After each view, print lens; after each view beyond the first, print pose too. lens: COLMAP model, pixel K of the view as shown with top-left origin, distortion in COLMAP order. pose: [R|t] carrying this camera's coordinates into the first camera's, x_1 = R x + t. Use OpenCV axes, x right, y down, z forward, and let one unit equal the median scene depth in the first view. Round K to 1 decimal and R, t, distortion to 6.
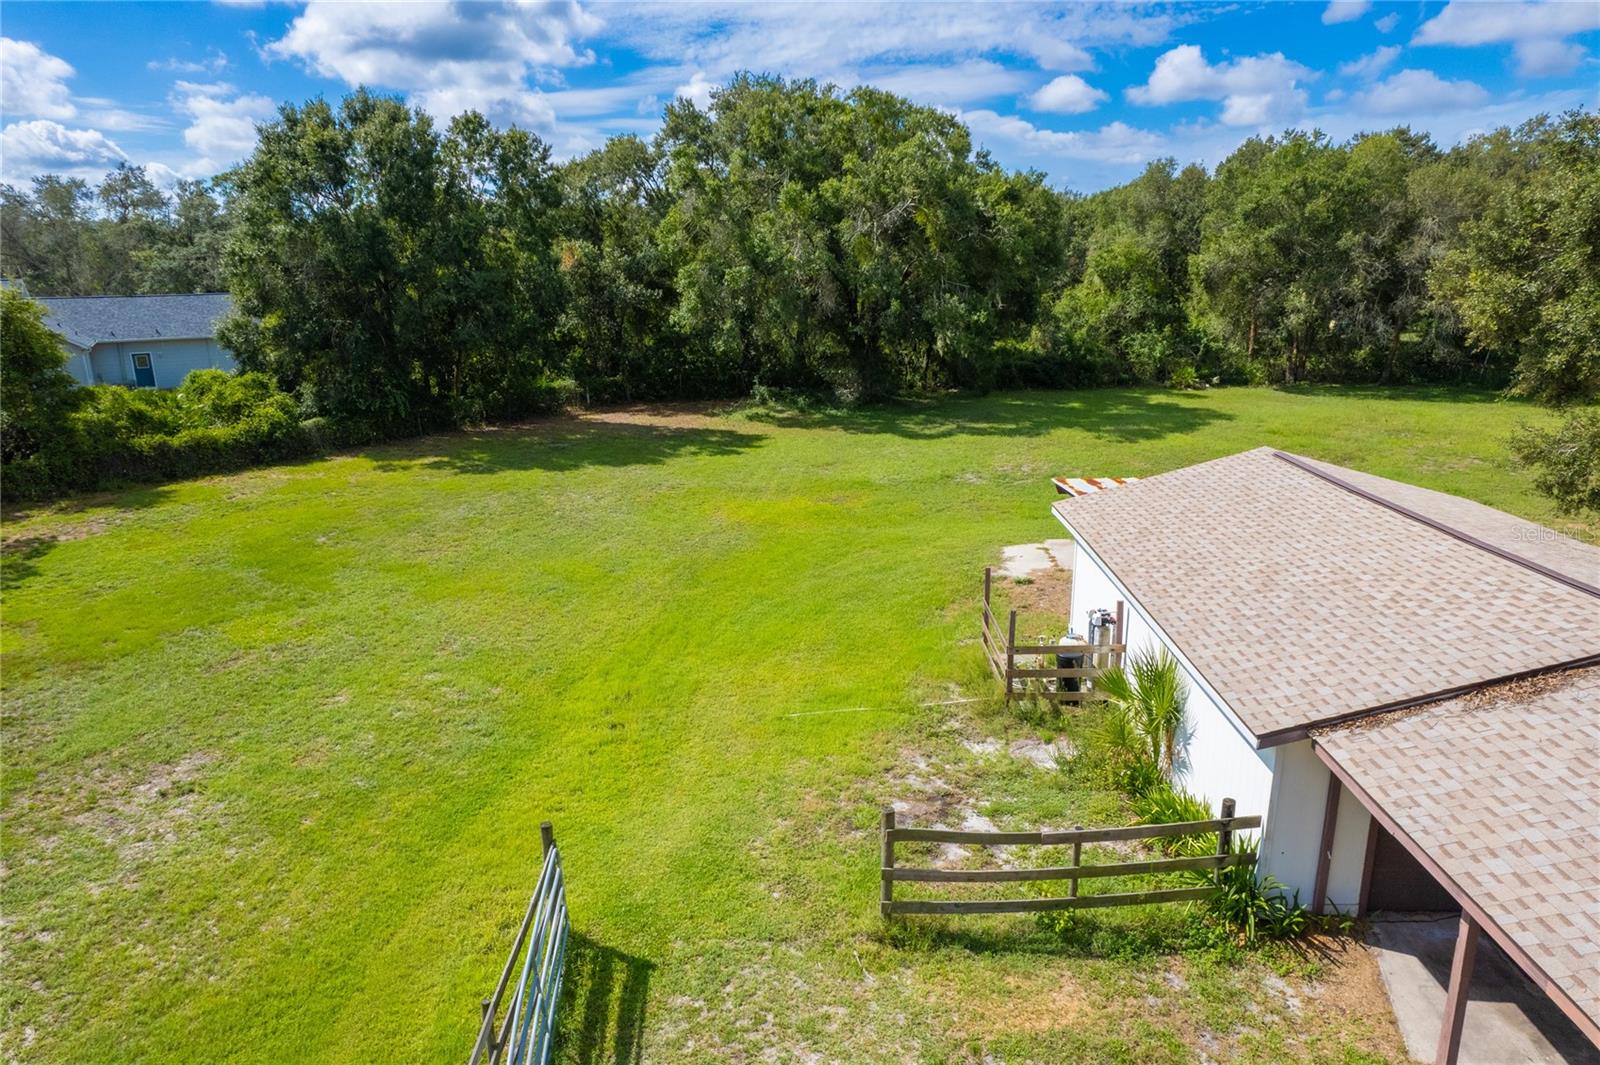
lens RADIAL K [[1030.9, 0, 808.2], [0, 1030.9, 530.5], [0, 0, 1]] dist [-0.068909, 0.063414]
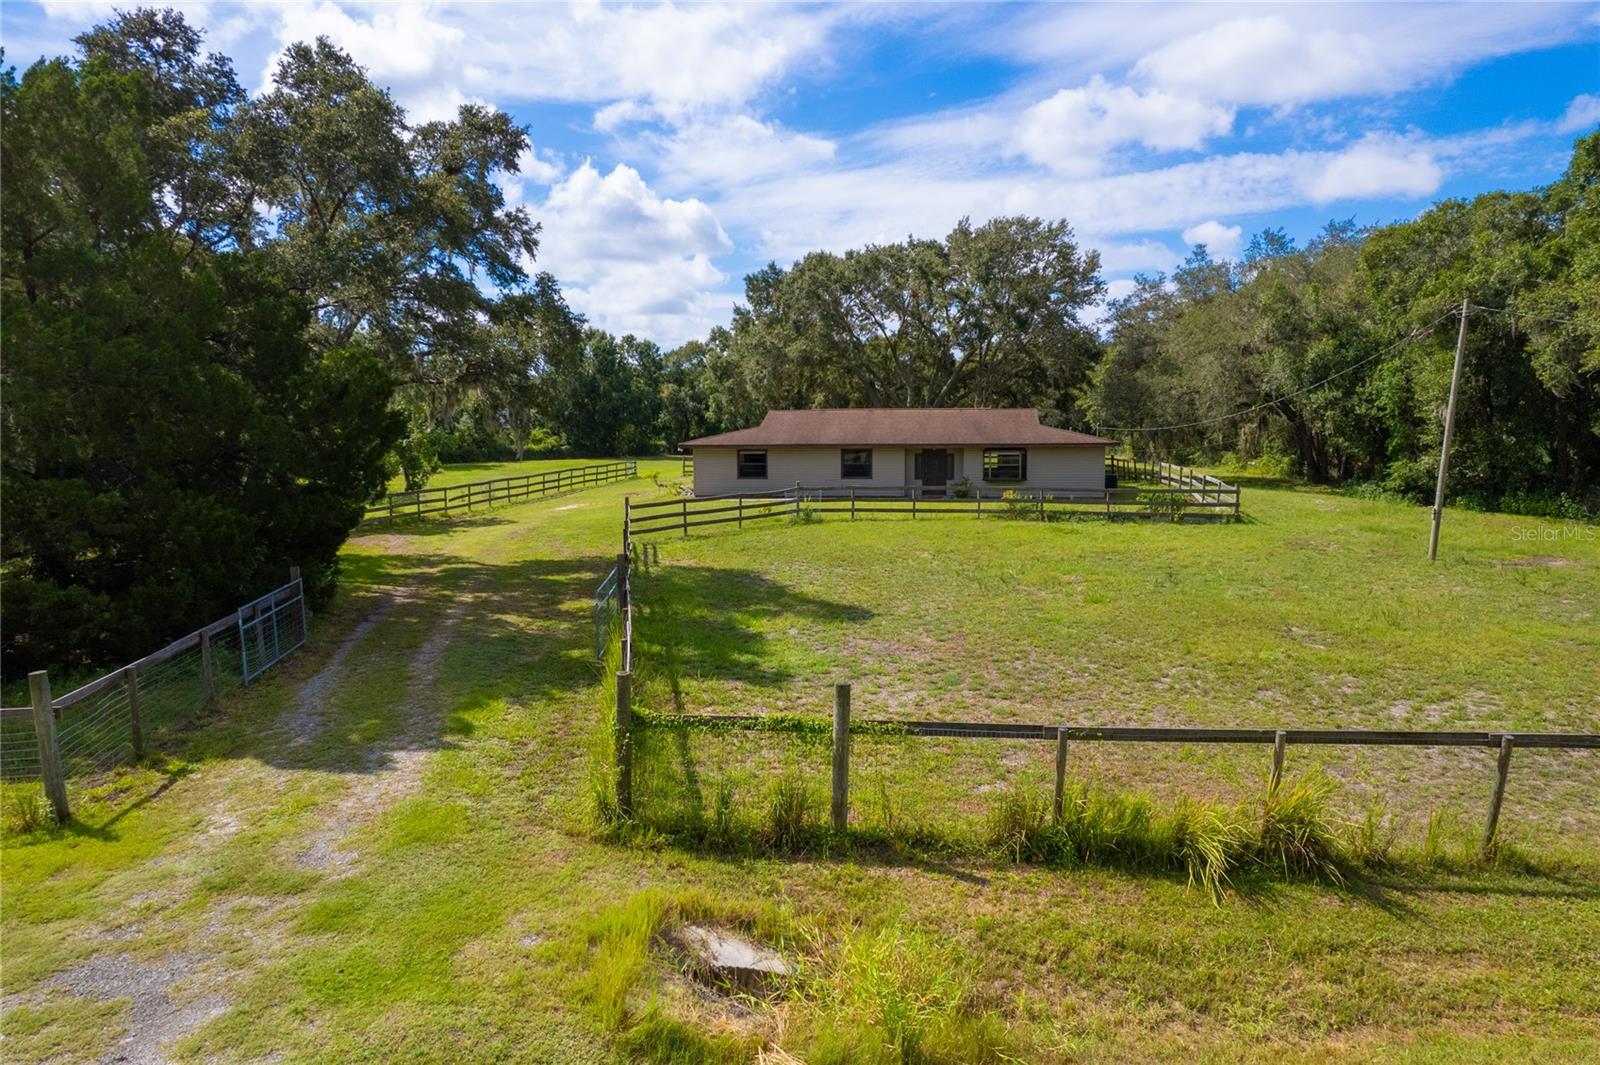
lens RADIAL K [[1030.9, 0, 808.6], [0, 1030.9, 525.5], [0, 0, 1]] dist [-0.068909, 0.063414]
pose [[0.991646, 0.020643, -0.127329, 0.433226], [-0.040359, 0.987204, -0.154274, 0.424978], [0.122515, 0.158124, 0.979789, -1.338366]]
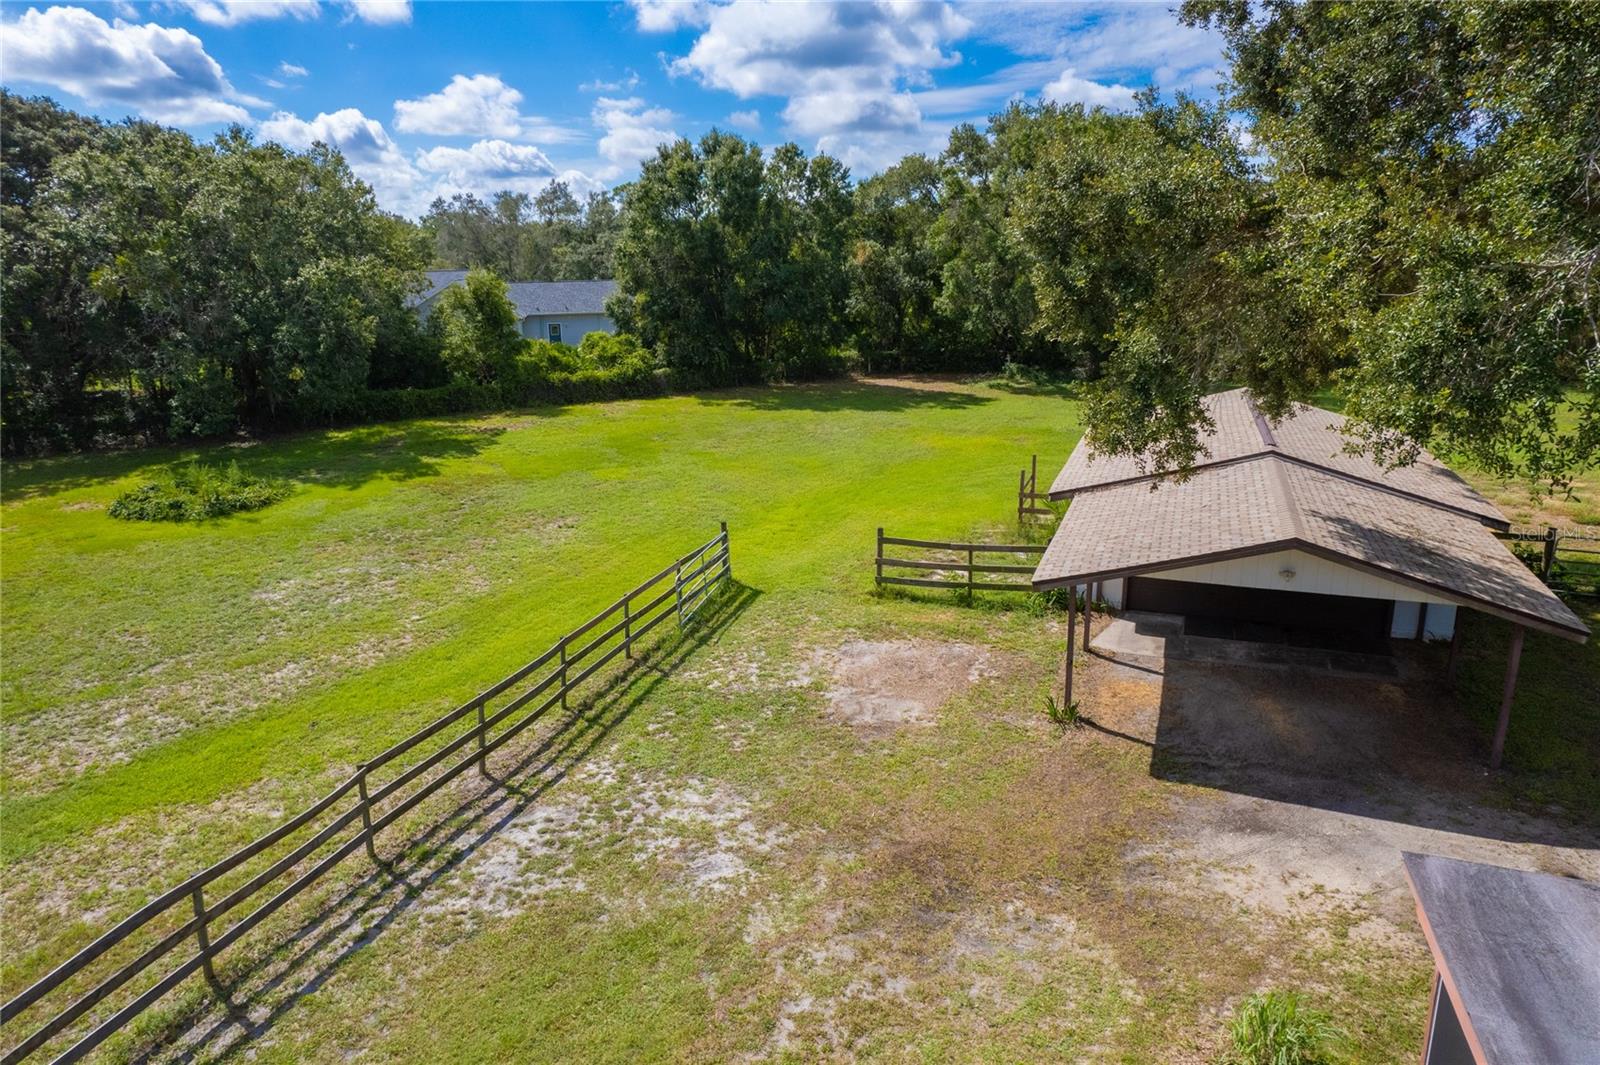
lens RADIAL K [[1030.9, 0, 806.3], [0, 1030.9, 533.5], [0, 0, 1]] dist [-0.068909, 0.063414]
pose [[0.944893, 0.085997, -0.315881, 0.142276], [-0.084527, 0.996252, 0.018381, 0.063402], [0.316278, 0.009332, 0.948621, -0.235668]]
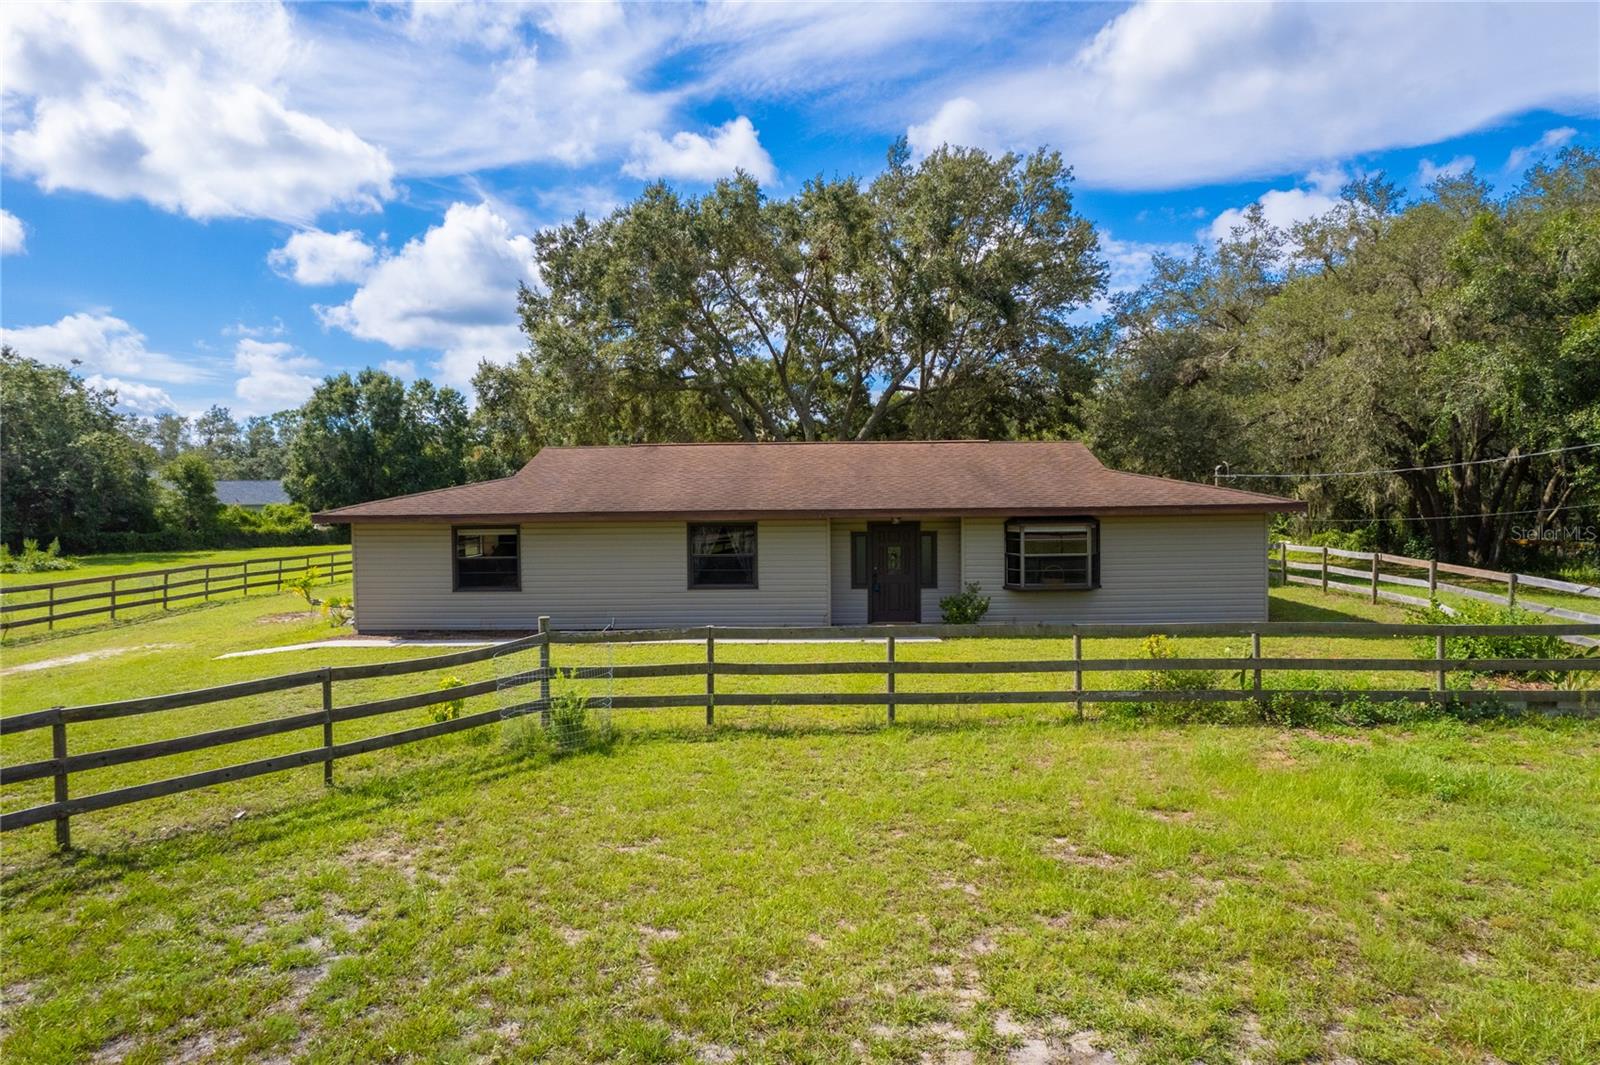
lens RADIAL K [[1030.9, 0, 805.2], [0, 1030.9, 529.1], [0, 0, 1]] dist [-0.068909, 0.063414]
pose [[0.999975, 0.003465, -0.006119, 0.388204], [-0.004783, 0.973010, -0.230712, 0.298161], [0.005154, 0.230736, 0.973003, -0.785374]]
